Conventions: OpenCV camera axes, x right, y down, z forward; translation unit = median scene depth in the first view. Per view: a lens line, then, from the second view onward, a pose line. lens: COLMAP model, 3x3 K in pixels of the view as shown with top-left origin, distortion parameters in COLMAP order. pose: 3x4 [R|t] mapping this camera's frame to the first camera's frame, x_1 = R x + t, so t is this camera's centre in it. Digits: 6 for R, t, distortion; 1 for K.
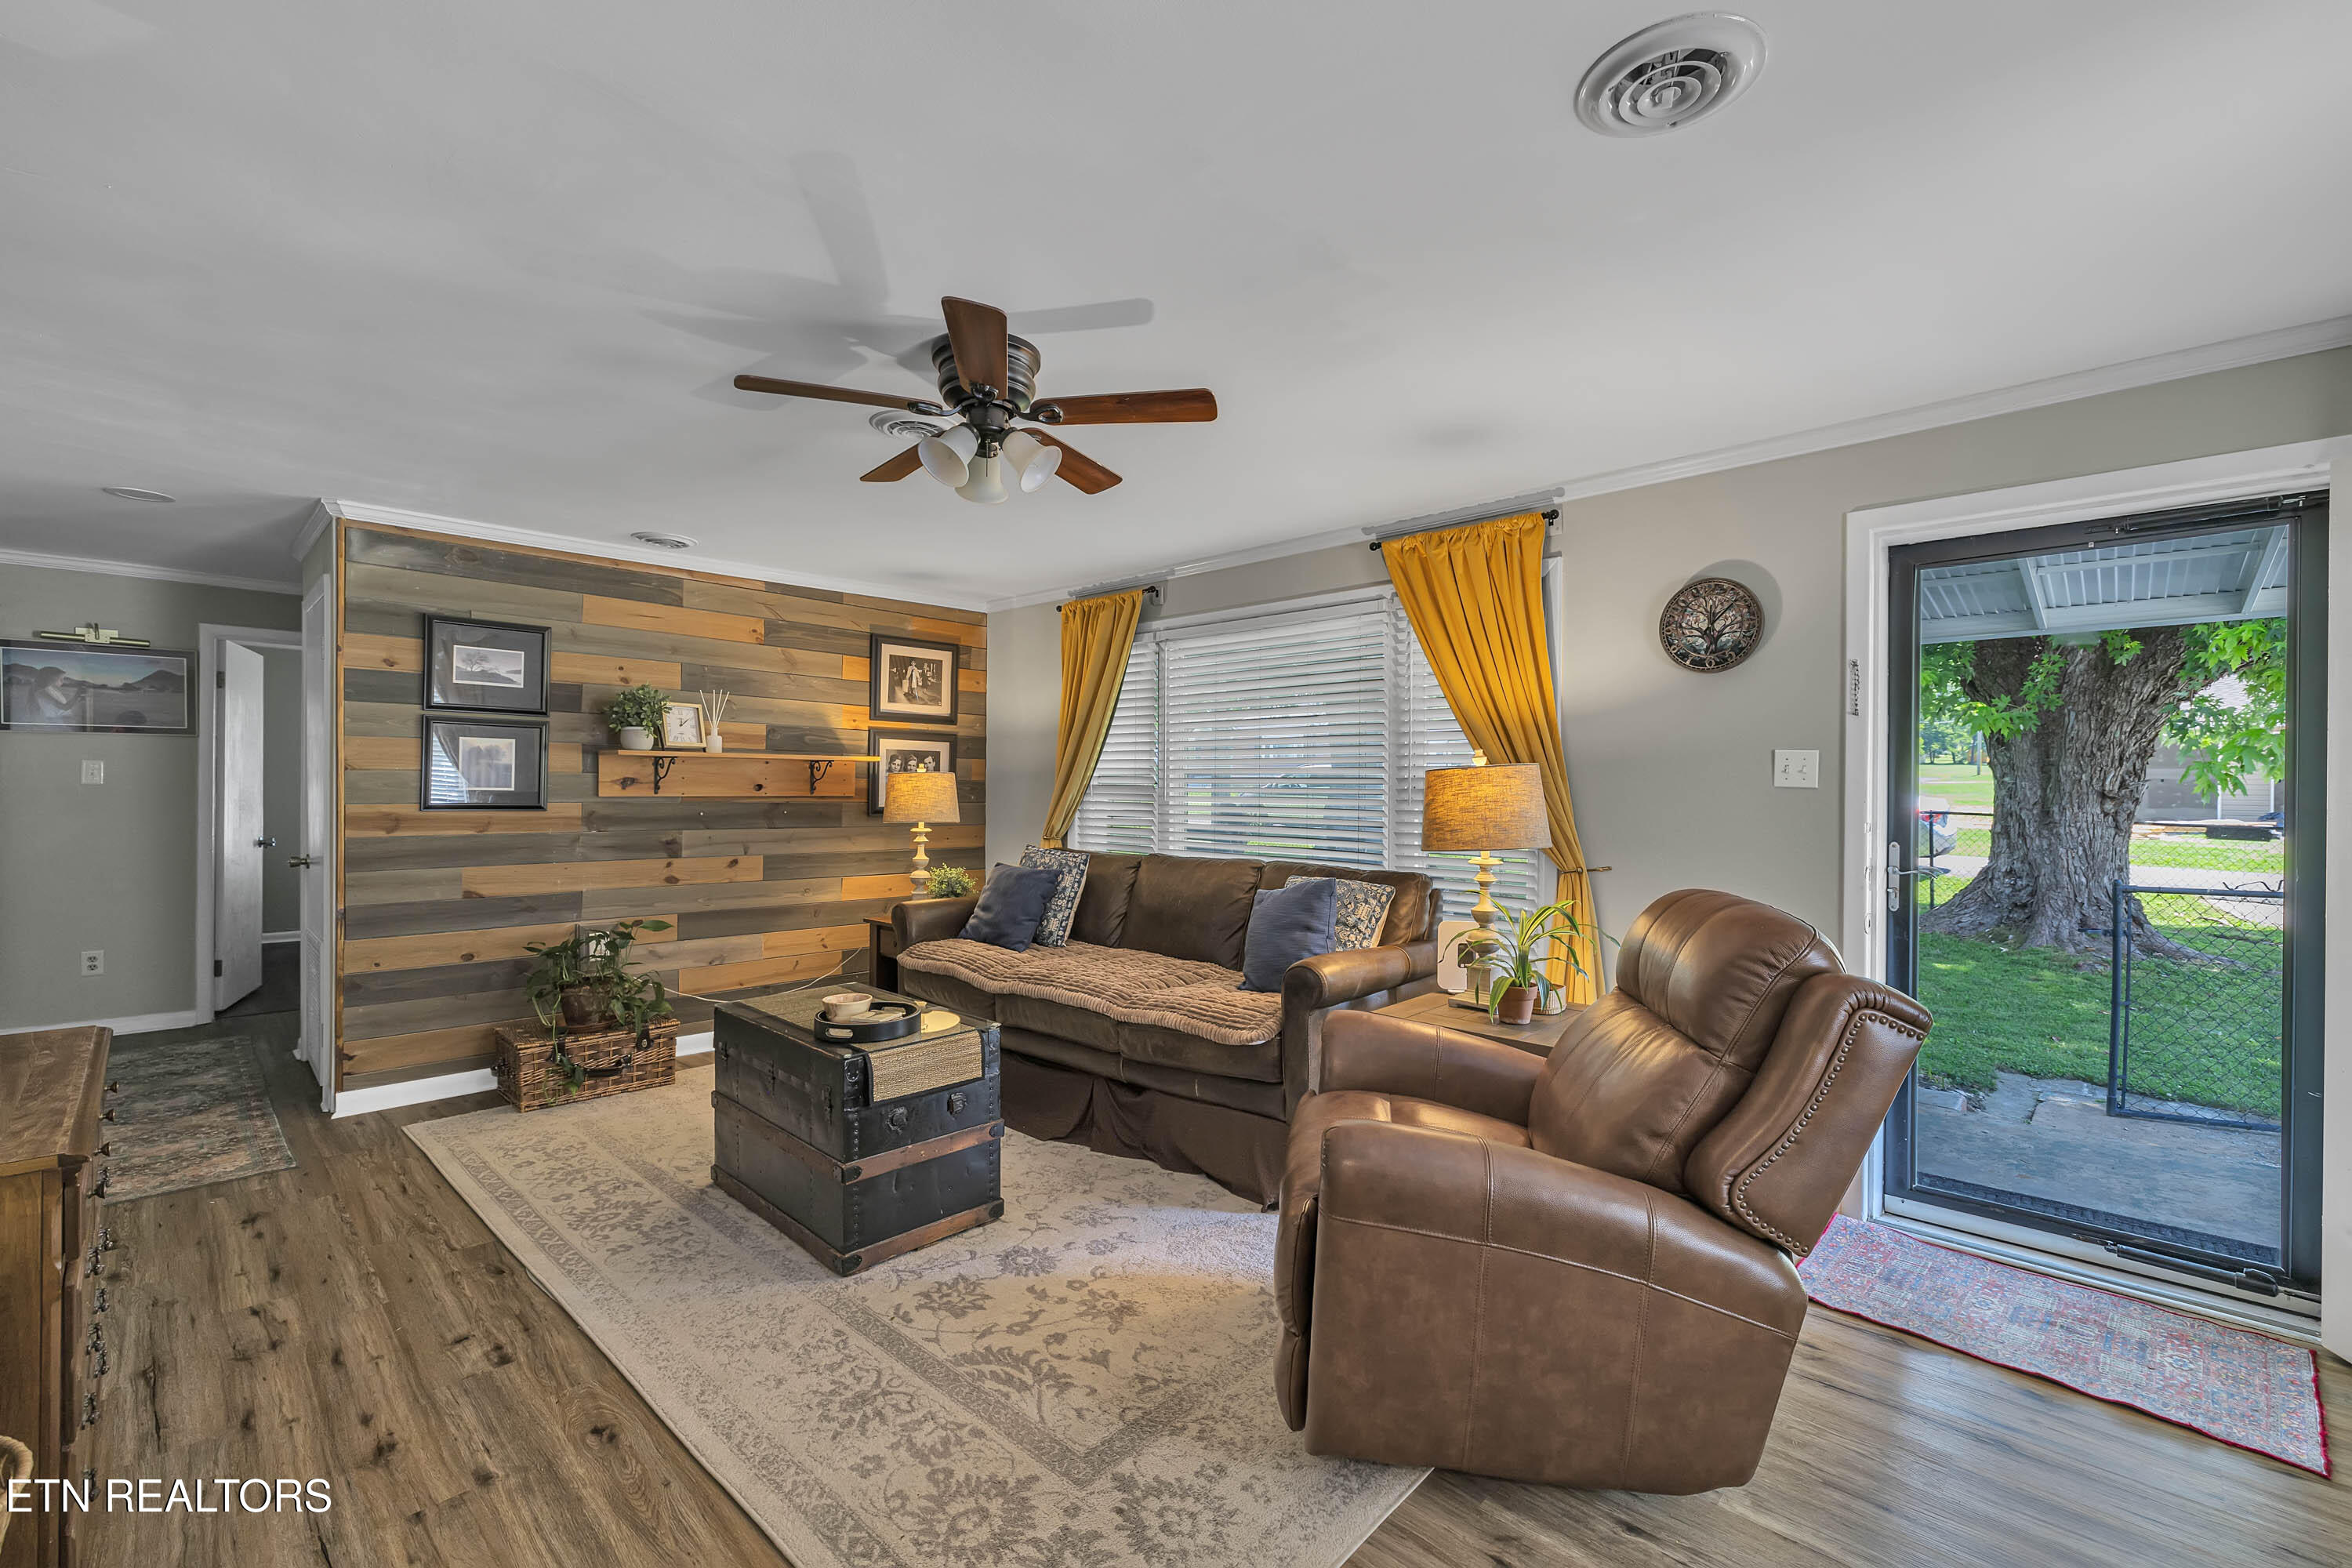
lens RADIAL K [[971.1, 0, 1171.0], [0, 971.1, 788.8], [0, 0, 1]] dist [0.000237, -0.000314]
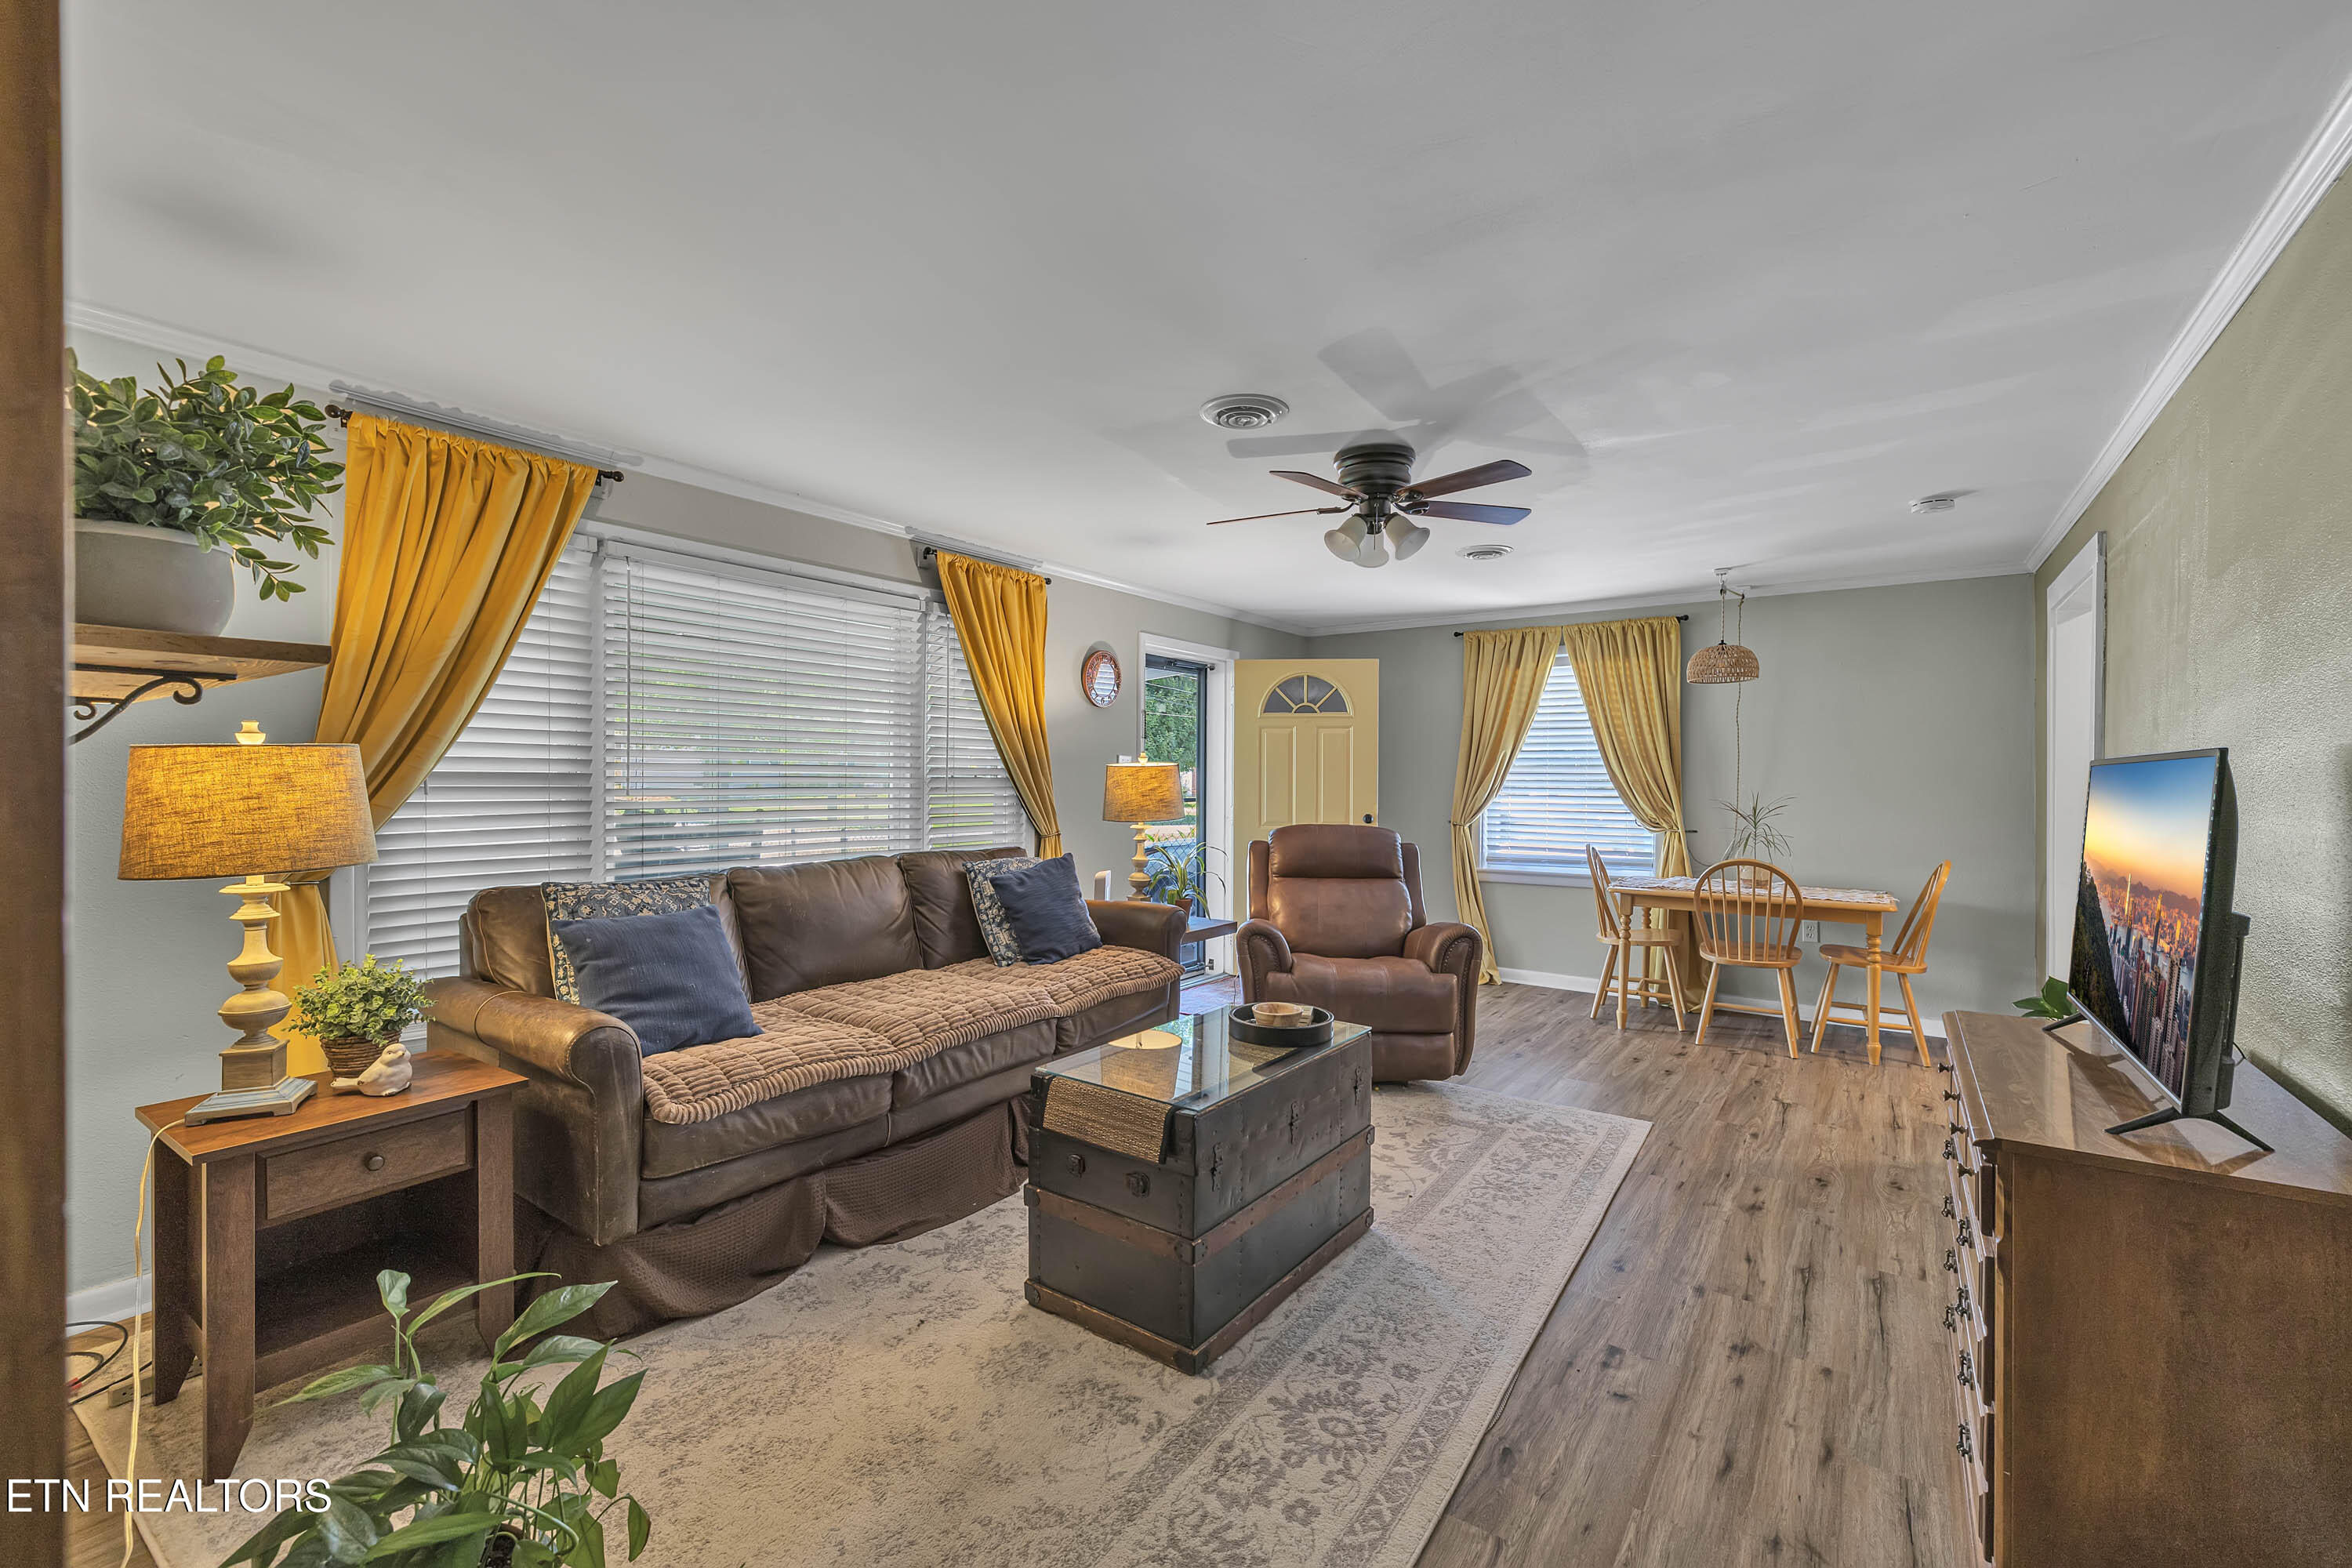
lens RADIAL K [[971.1, 0, 1173.7], [0, 971.1, 780.4], [0, 0, 1]] dist [0.000237, -0.000314]
pose [[-0.128323, -0.014283, 0.991630, -1.520623], [-0.007541, 0.999881, 0.013426, -0.022336], [-0.991704, -0.005755, -0.128415, 1.483867]]
